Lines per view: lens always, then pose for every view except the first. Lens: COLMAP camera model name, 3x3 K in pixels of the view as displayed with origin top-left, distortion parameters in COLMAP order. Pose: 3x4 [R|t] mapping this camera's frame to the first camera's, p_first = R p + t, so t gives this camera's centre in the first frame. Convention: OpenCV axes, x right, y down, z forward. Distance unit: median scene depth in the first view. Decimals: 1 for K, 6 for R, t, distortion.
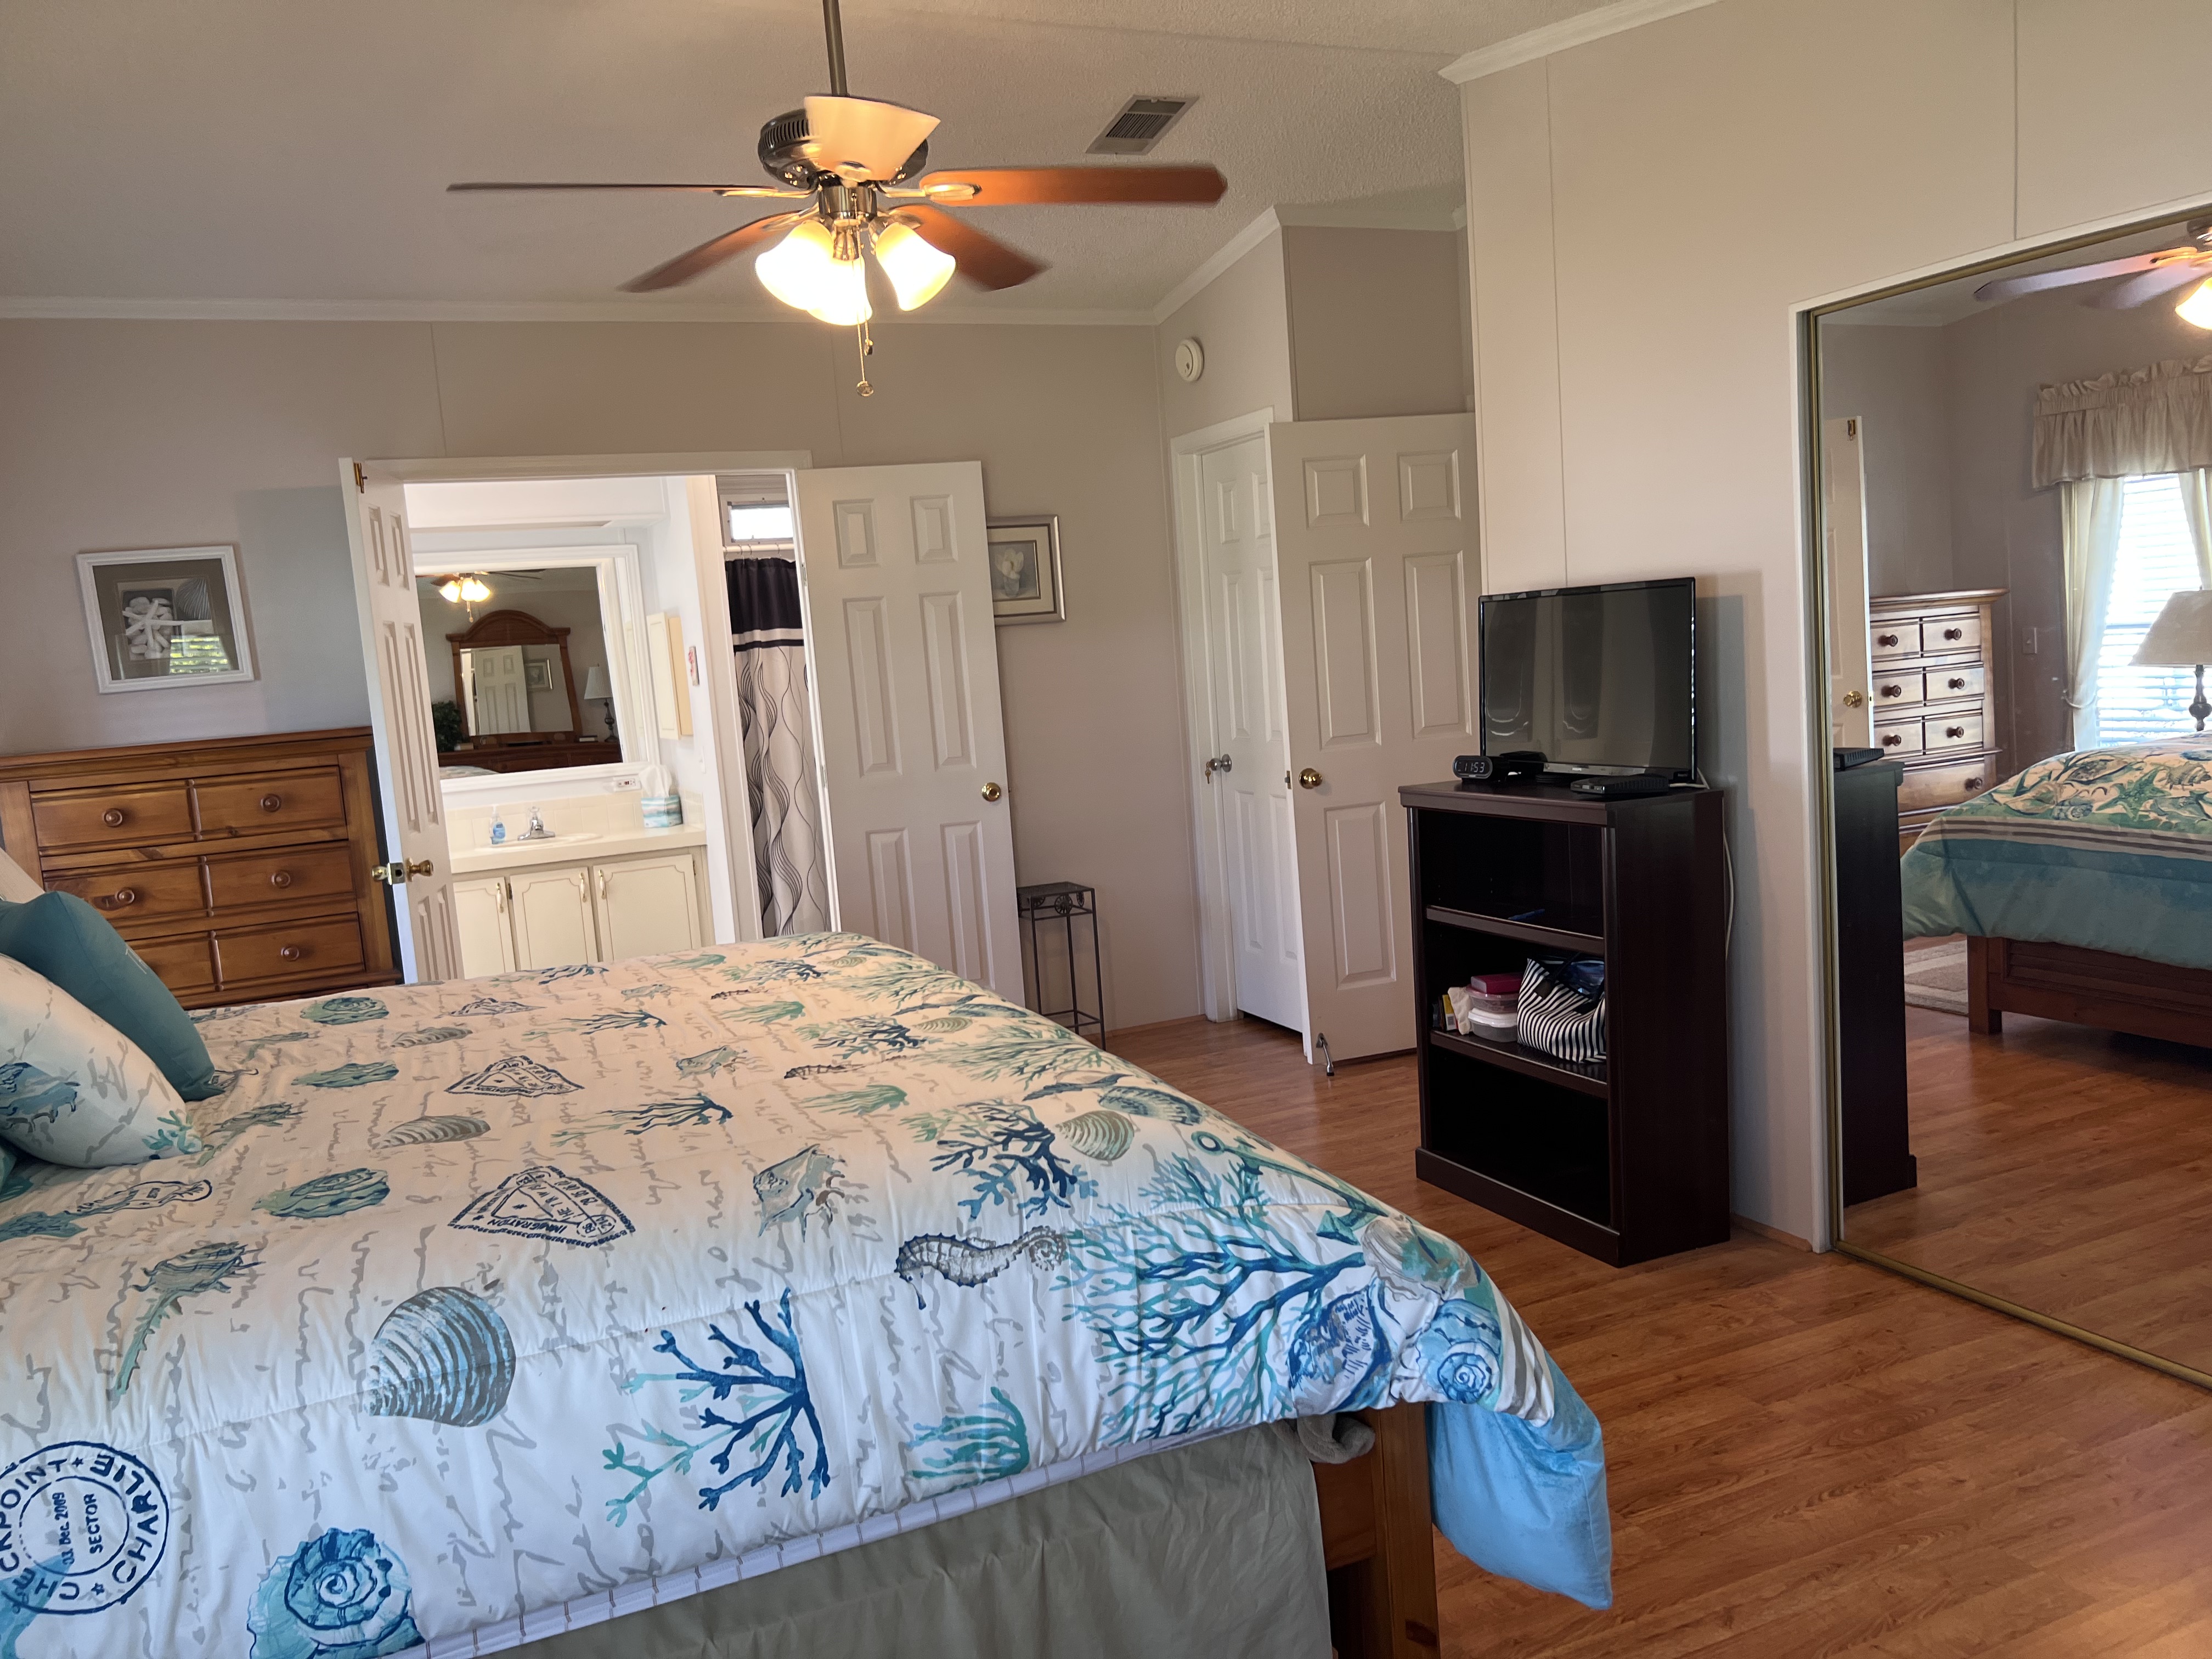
lens RADIAL K [[1660.9, 0, 1109.0], [0, 1660.9, 846.1], [0, 0, 1]] dist [0.046636, -0.052417]
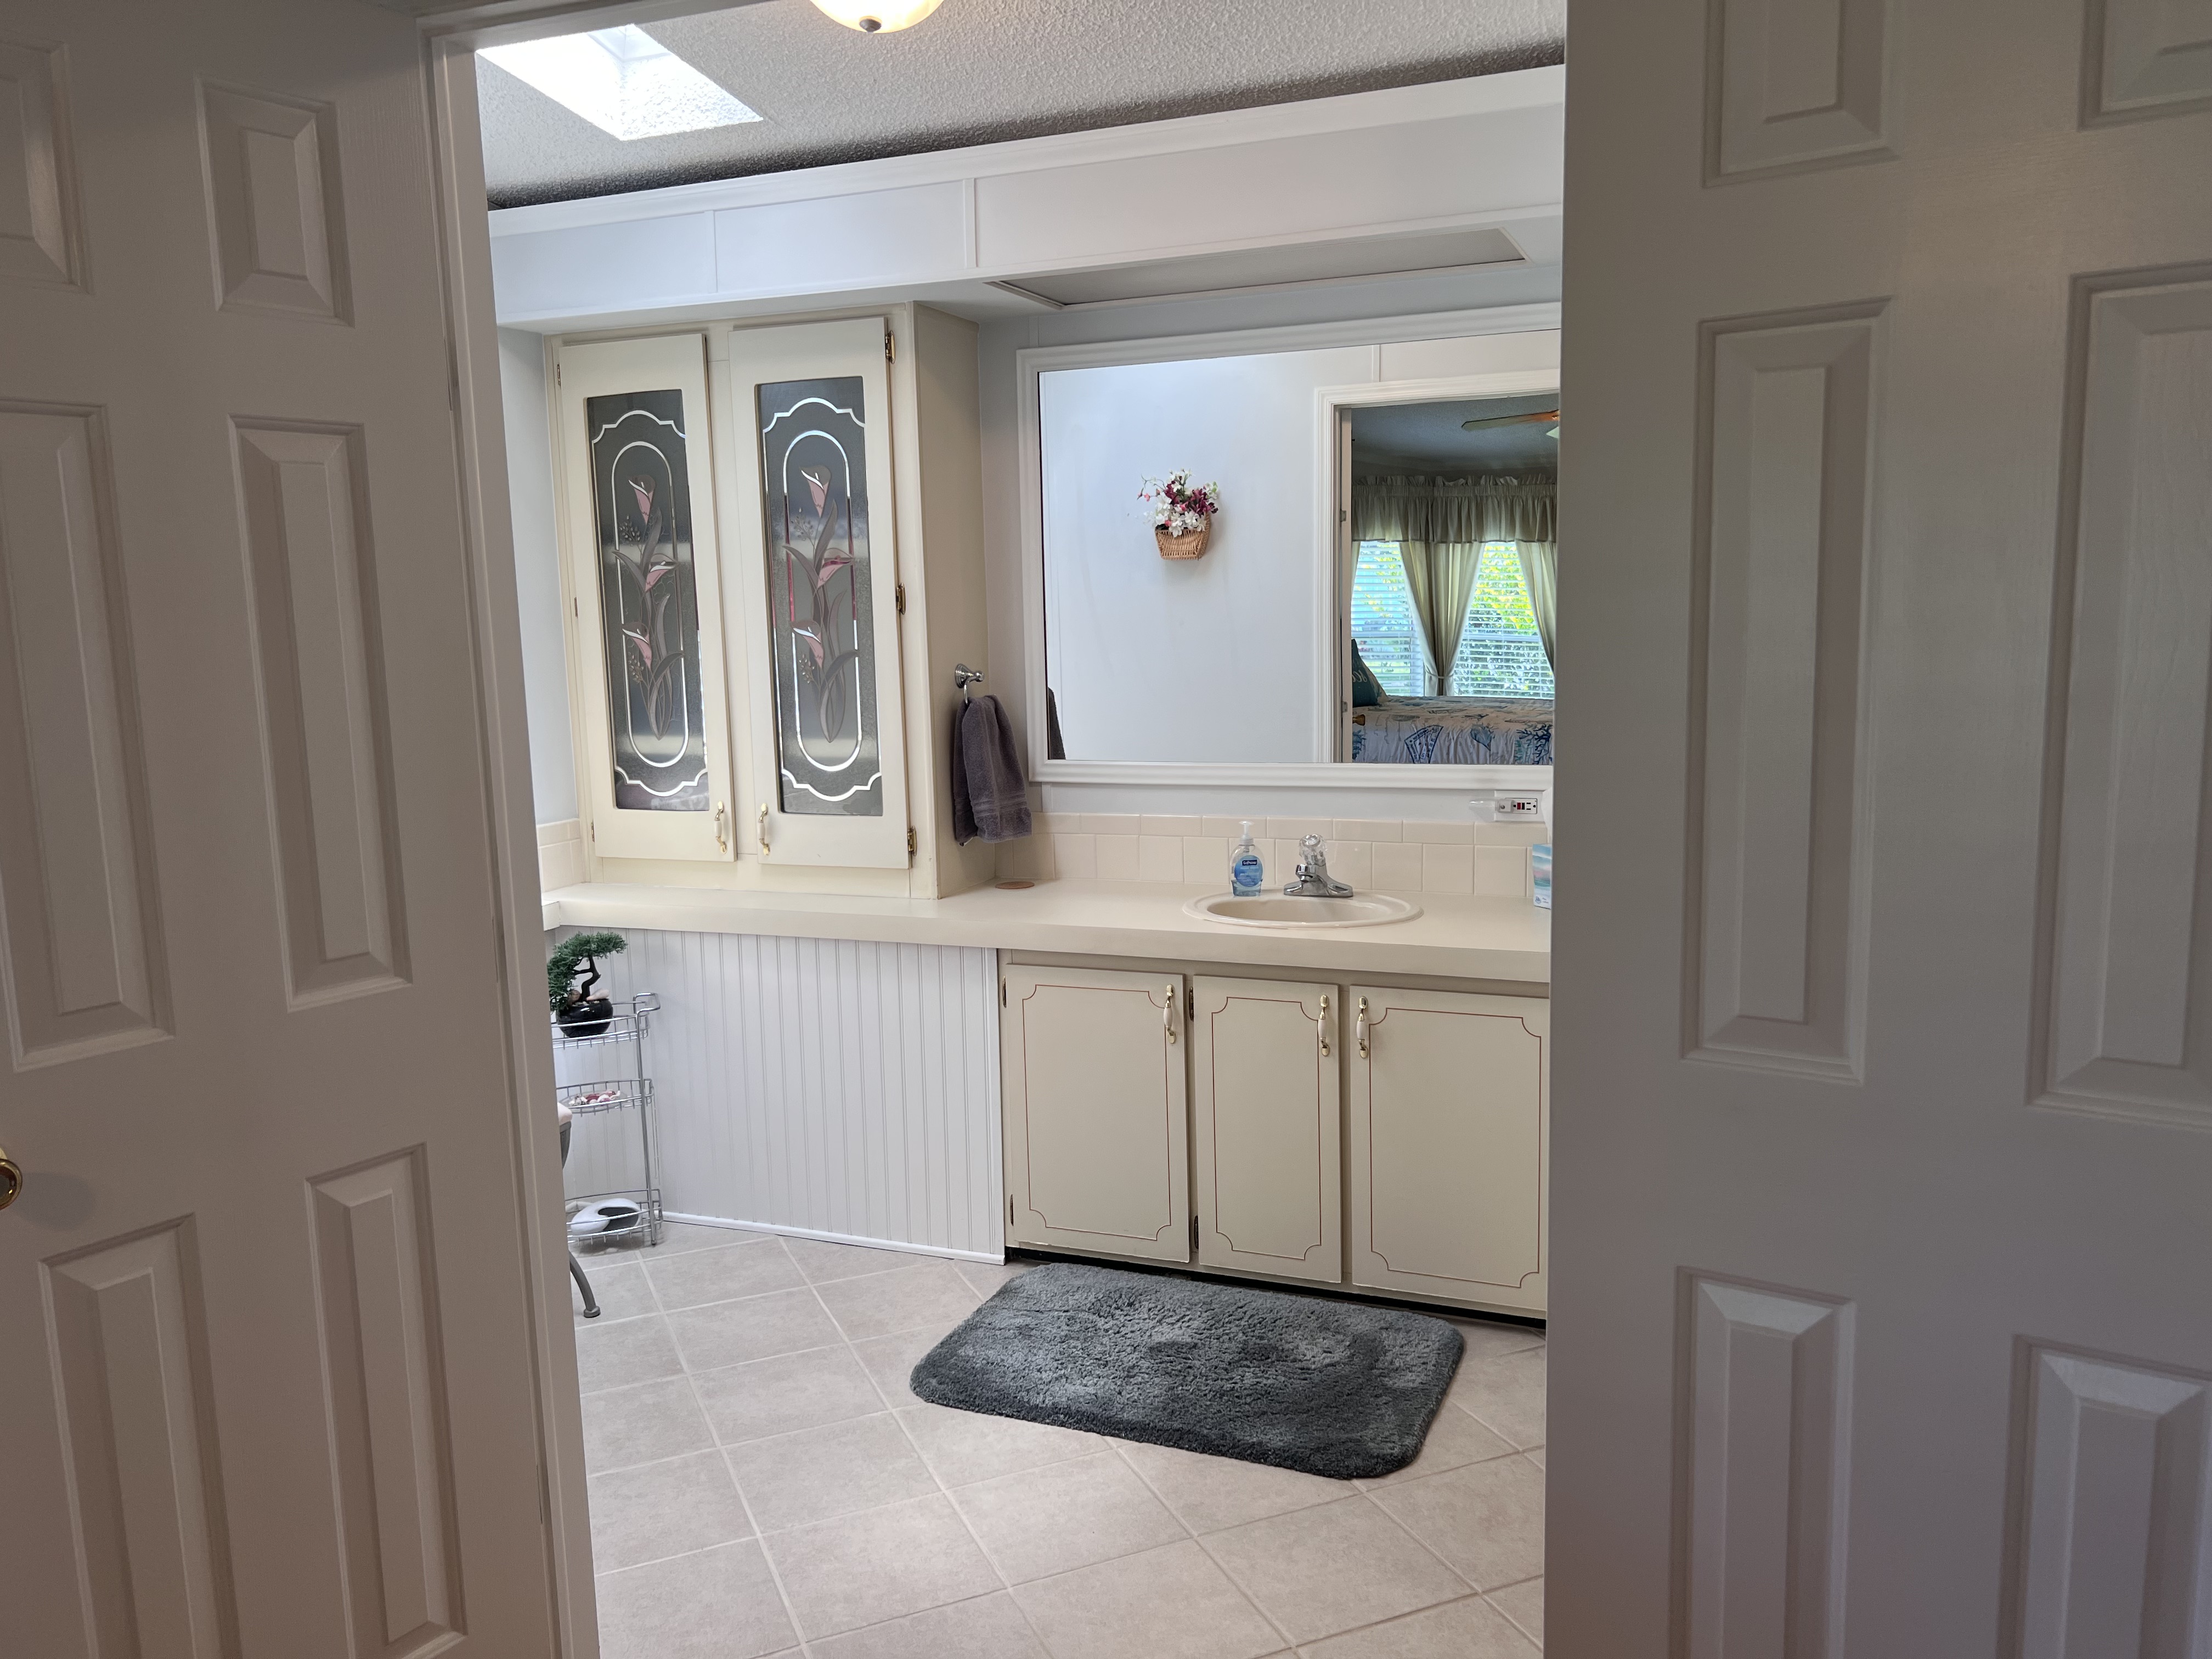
lens RADIAL K [[1660.9, 0, 1109.0], [0, 1660.9, 846.1], [0, 0, 1]] dist [0.046636, -0.052417]
pose [[0.703407, 0.155840, -0.693493, -0.033879], [-0.111209, 0.987782, 0.109172, -0.072975], [0.702034, 0.000331, 0.712143, 0.621882]]
